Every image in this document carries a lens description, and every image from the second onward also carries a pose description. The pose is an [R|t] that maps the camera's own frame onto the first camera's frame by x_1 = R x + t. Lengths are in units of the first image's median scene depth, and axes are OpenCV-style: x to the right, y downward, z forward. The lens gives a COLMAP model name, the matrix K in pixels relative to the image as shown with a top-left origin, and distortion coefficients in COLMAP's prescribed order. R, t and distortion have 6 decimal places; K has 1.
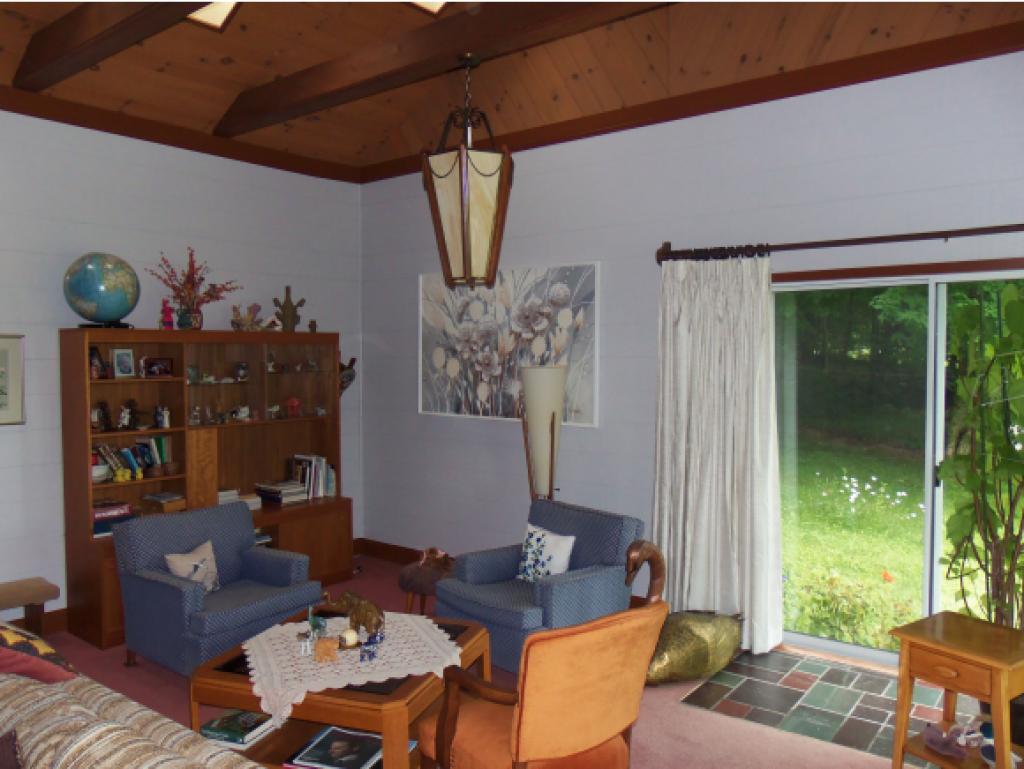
lens RADIAL K [[803.6, 0, 512.7], [0, 803.6, 384.0], [0, 0, 1]] dist [-0.010132, 0.011241]
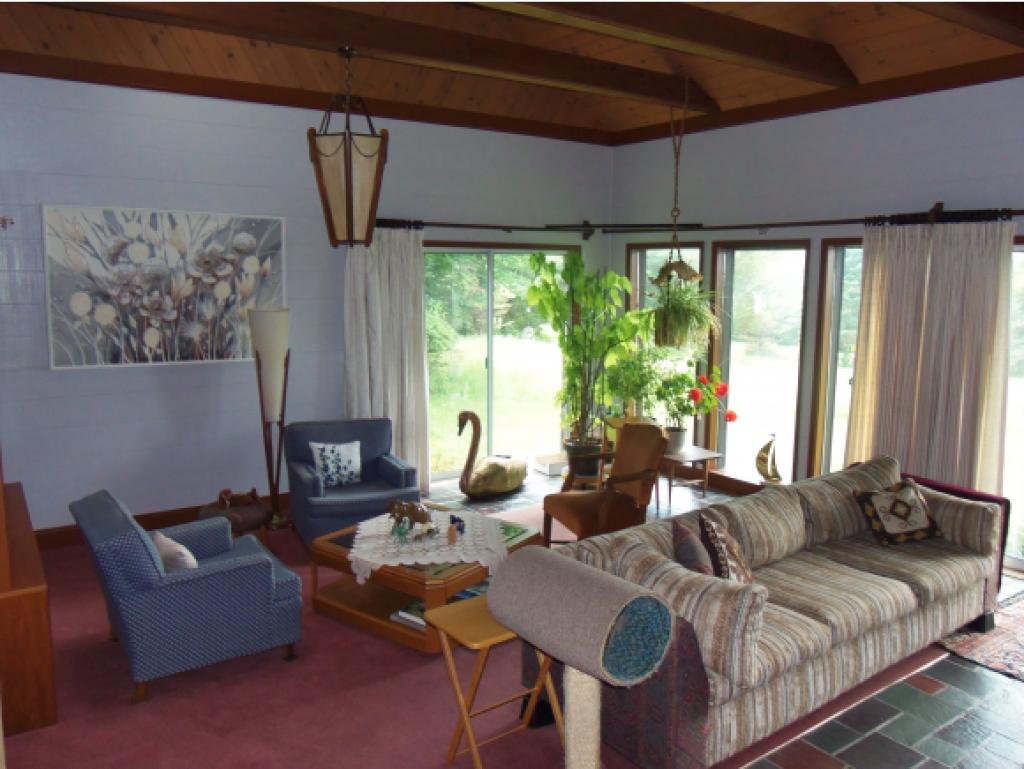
lens RADIAL K [[803.6, 0, 511.8], [0, 803.6, 387.0], [0, 0, 1]] dist [-0.010132, 0.011241]
pose [[0.320347, -0.131842, 0.938081, -0.838824], [0.027994, 0.991153, 0.129741, -0.046092], [-0.946887, -0.015301, 0.321203, 0.282569]]
